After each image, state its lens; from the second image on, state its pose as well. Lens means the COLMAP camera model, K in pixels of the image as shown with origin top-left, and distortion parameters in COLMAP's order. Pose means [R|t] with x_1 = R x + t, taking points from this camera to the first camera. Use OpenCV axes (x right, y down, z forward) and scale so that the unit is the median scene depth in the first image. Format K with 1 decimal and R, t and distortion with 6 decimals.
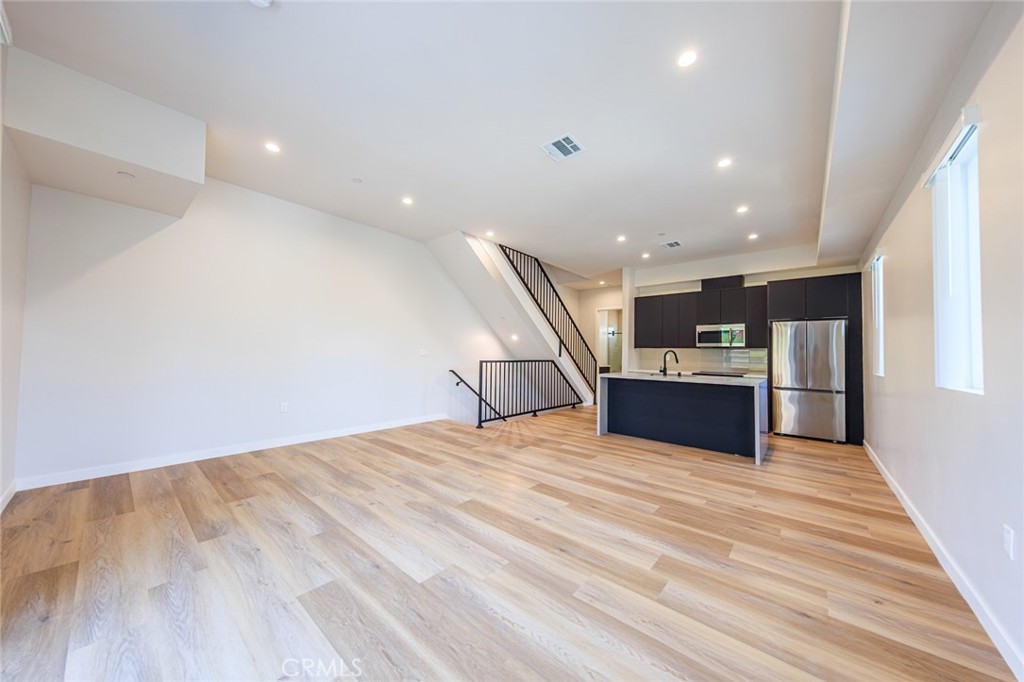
lens RADIAL K [[352.5, 0, 515.8], [0, 352.5, 346.1], [0, 0, 1]] dist [0.034605, 0.000338]
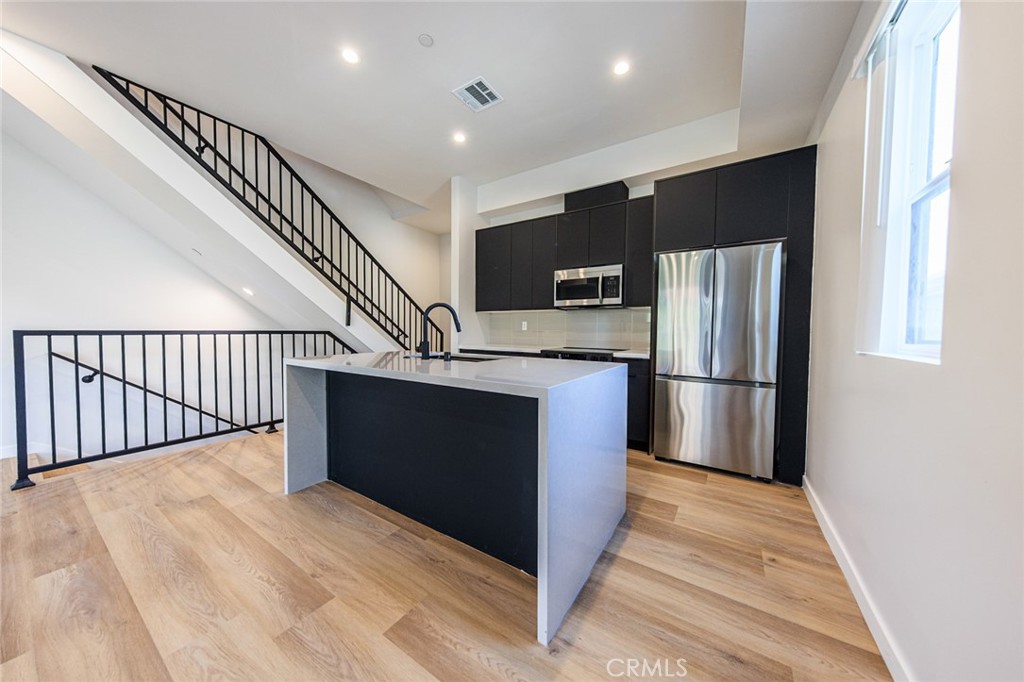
lens RADIAL K [[331.7, 0, 515.7], [0, 331.7, 341.5], [0, 0, 1]] dist [0.003129, -0.000252]
pose [[0.991707, -0.010763, 0.128065, 0.370726], [0.003533, 0.998394, 0.056548, 0.029318], [-0.128467, -0.055627, 0.990152, 0.449275]]
